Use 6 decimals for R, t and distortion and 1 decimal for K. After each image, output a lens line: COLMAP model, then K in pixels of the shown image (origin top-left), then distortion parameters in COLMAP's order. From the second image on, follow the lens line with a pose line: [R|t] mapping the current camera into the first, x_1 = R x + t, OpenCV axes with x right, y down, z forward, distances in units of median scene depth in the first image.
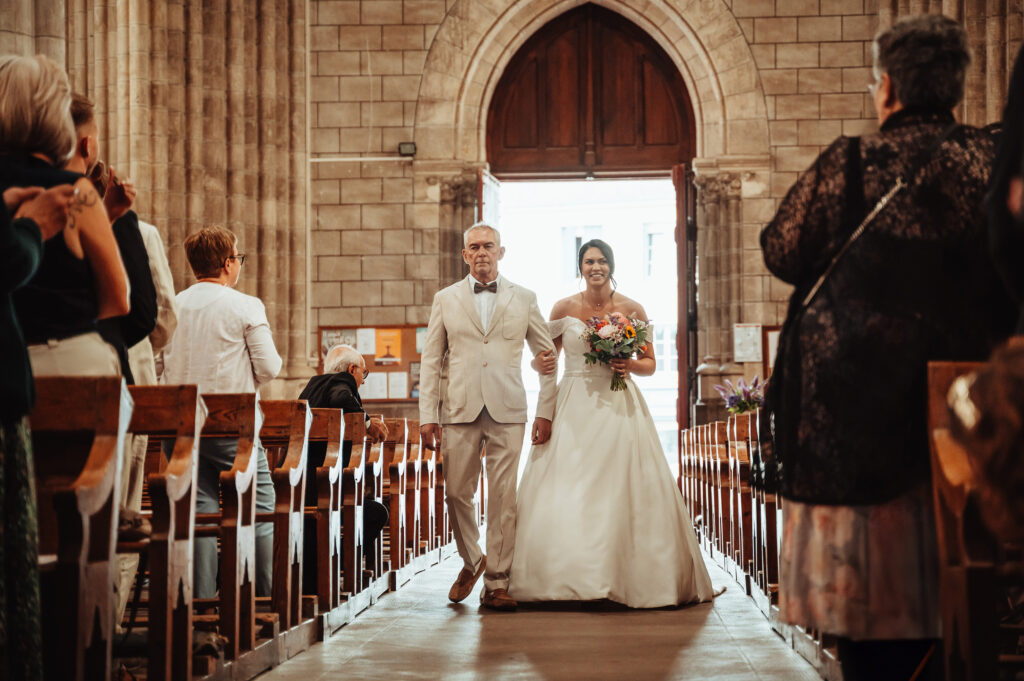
lens RADIAL K [[2009.6, 0, 510.8], [0, 2009.6, 338.7], [0, 0, 1]] dist [0.221143, 0.000000]
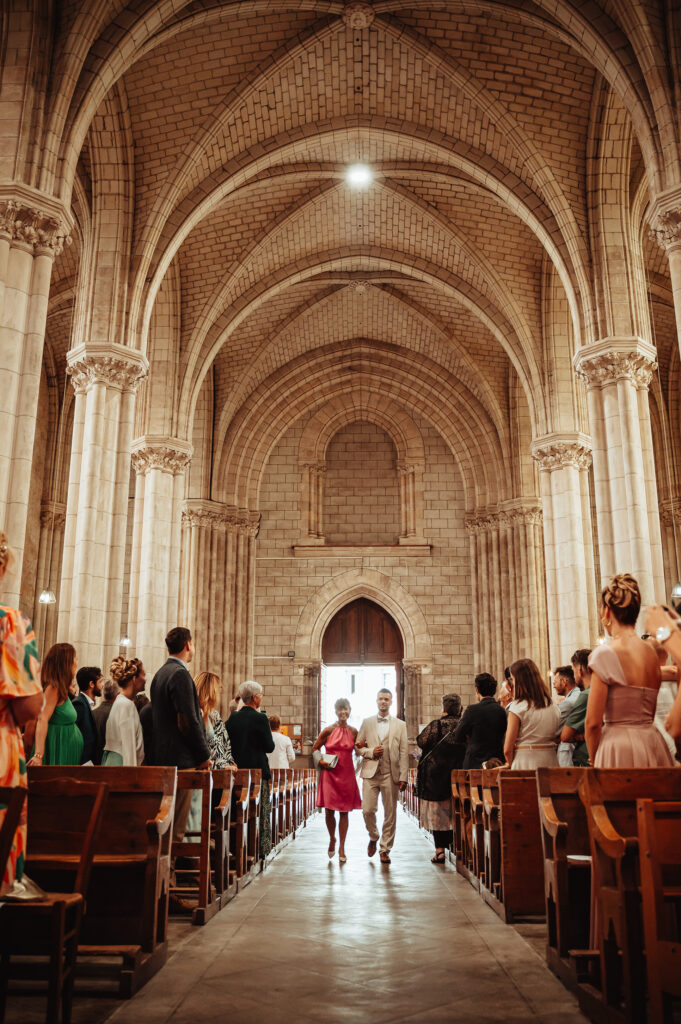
lens RADIAL K [[934.0, 0, 342.0], [0, 934.0, 513.5], [0, 0, 1]] dist [-0.090759, 0.000000]
pose [[0.999634, 0.012921, 0.023772, -0.017516], [-0.007593, 0.977261, -0.211902, -0.018233], [-0.025970, 0.211644, 0.977002, -0.196950]]
